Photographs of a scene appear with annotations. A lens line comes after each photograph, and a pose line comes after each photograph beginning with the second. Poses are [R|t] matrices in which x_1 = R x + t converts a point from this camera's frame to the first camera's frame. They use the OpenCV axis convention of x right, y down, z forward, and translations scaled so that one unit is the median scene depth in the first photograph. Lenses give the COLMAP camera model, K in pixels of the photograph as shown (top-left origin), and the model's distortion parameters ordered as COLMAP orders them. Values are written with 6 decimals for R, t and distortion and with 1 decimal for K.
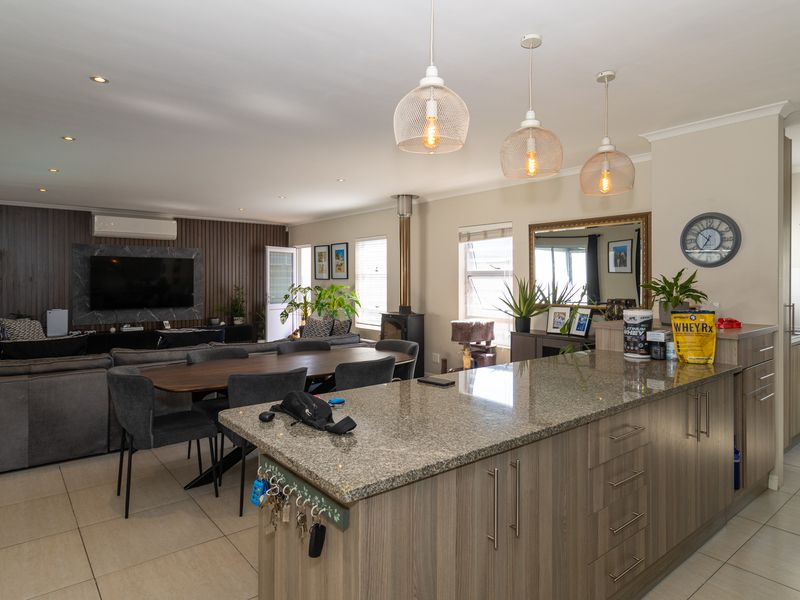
lens RADIAL K [[502.9, 0, 403.7], [0, 502.9, 282.8], [0, 0, 1]] dist [0.001769, 0.000224]
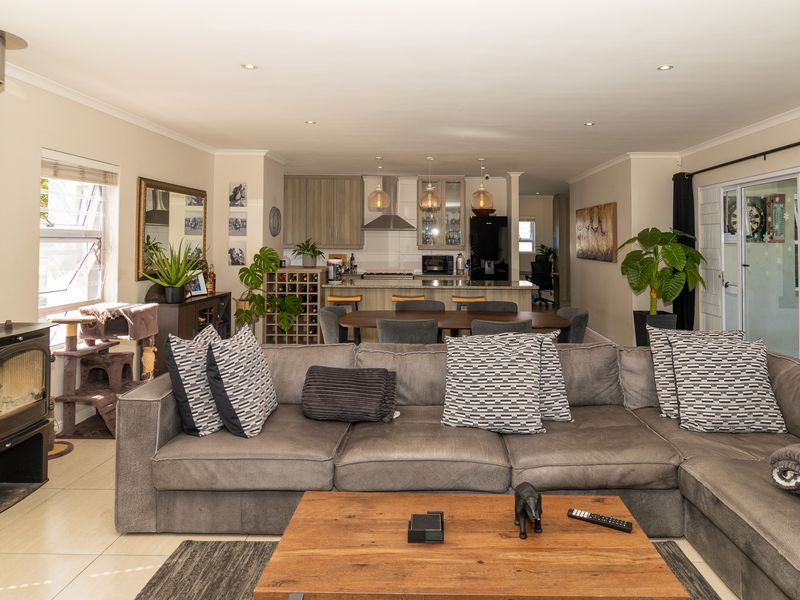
lens RADIAL K [[502.9, 0, 403.7], [0, 502.9, 282.8], [0, 0, 1]] dist [0.001769, 0.000224]
pose [[-0.729024, -0.065439, 0.681353, -0.963524], [-0.009083, 0.996257, 0.085965, -0.025337], [-0.684428, 0.056482, -0.726890, 1.969113]]
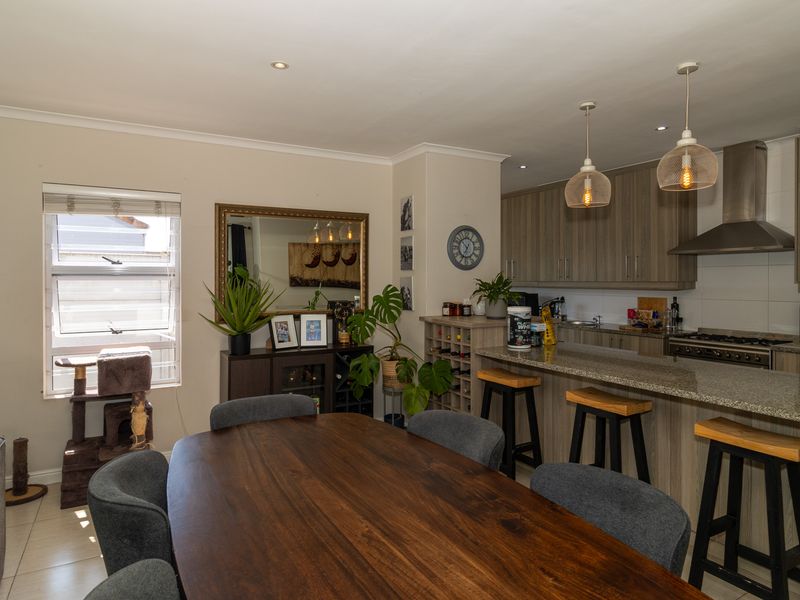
lens RADIAL K [[502.9, 0, 403.7], [0, 502.9, 282.8], [0, 0, 1]] dist [0.001769, 0.000224]
pose [[0.157885, -0.009901, 0.987408, -0.618236], [0.006830, 0.999937, 0.008935, -0.011733], [-0.987434, 0.005333, 0.157943, 0.940799]]
